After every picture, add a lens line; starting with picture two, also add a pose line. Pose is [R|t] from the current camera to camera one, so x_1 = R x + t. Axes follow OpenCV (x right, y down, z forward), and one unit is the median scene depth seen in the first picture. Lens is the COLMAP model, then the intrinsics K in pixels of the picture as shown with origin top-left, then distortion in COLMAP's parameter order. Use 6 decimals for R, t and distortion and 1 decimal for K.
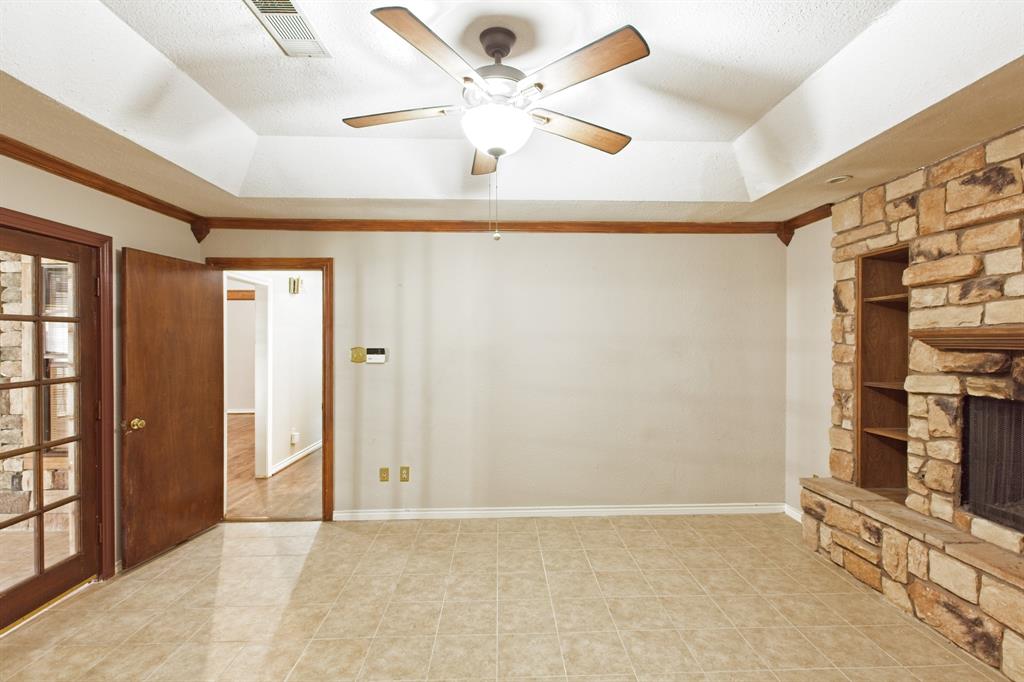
lens RADIAL K [[455.4, 0, 514.7], [0, 455.4, 339.4], [0, 0, 1]] dist [0.016332, -0.008743]
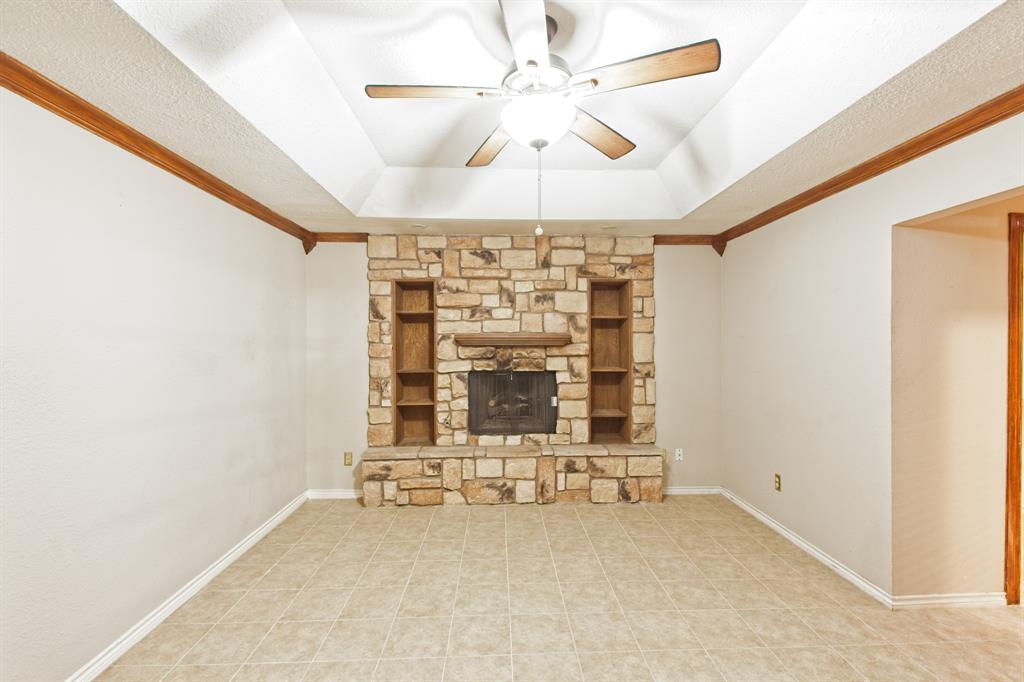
lens RADIAL K [[455.4, 0, 505.9], [0, 455.4, 337.6], [0, 0, 1]] dist [0.016332, -0.008743]
pose [[-0.000210, 0.010945, 0.999940, -0.750402], [-0.003797, 0.999933, -0.010946, 0.008849], [-0.999993, -0.003799, -0.000169, 0.795794]]
